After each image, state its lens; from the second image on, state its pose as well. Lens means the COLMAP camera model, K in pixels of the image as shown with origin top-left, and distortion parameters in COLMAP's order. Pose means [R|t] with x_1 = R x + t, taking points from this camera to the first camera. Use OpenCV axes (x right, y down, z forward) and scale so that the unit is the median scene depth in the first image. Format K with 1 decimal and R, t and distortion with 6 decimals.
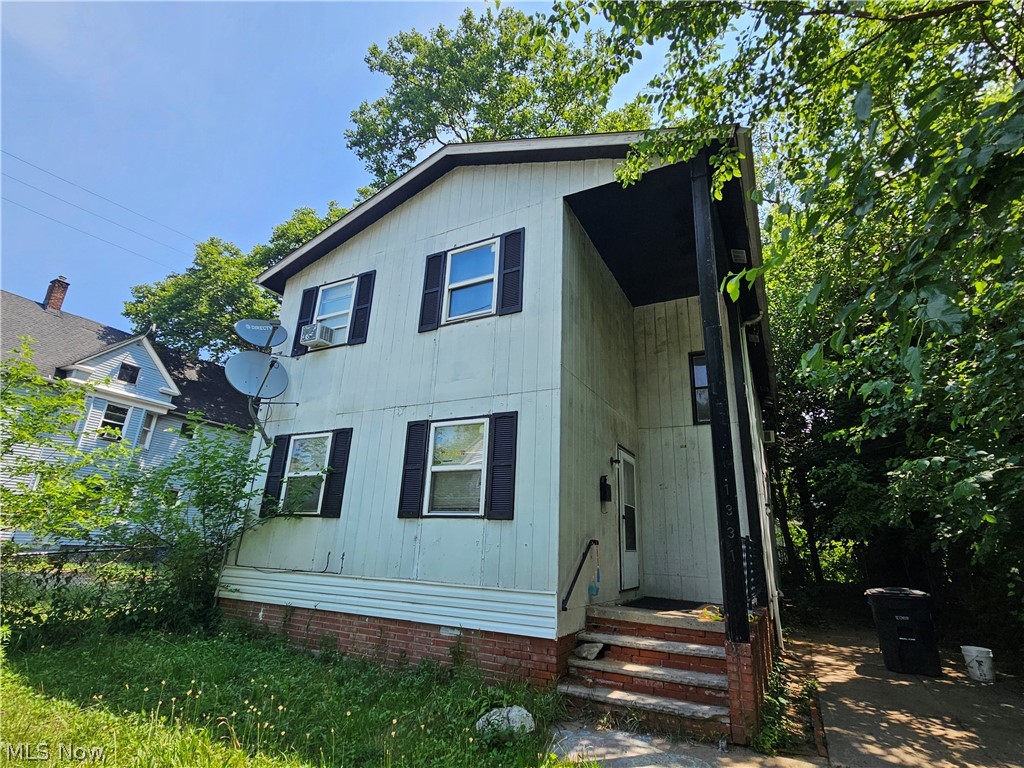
lens RADIAL K [[498.6, 0, 513.9], [0, 498.6, 383.2], [0, 0, 1]] dist [-0.000514, 0.001373]
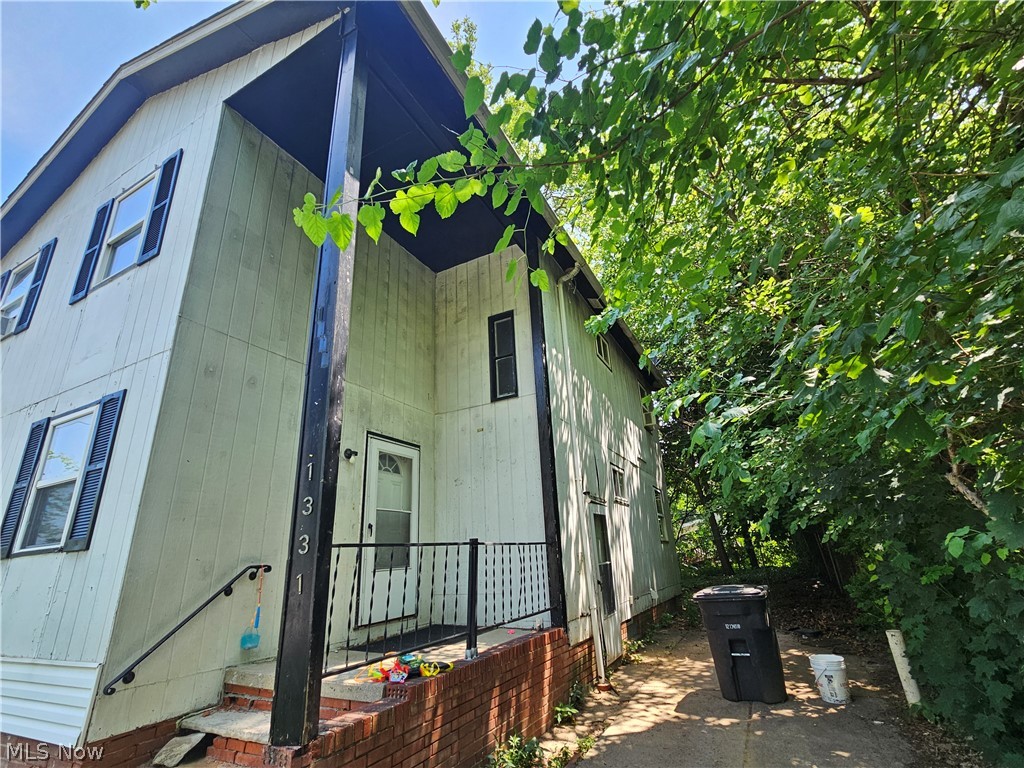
lens RADIAL K [[471.4, 0, 512.4], [0, 471.4, 387.1], [0, 0, 1]] dist [-0.000716, 0.000012]
pose [[0.995767, -0.083356, 0.038723, 0.415702], [0.084445, 0.996051, -0.027404, 0.093644], [-0.036286, 0.030558, 0.998874, 0.265322]]
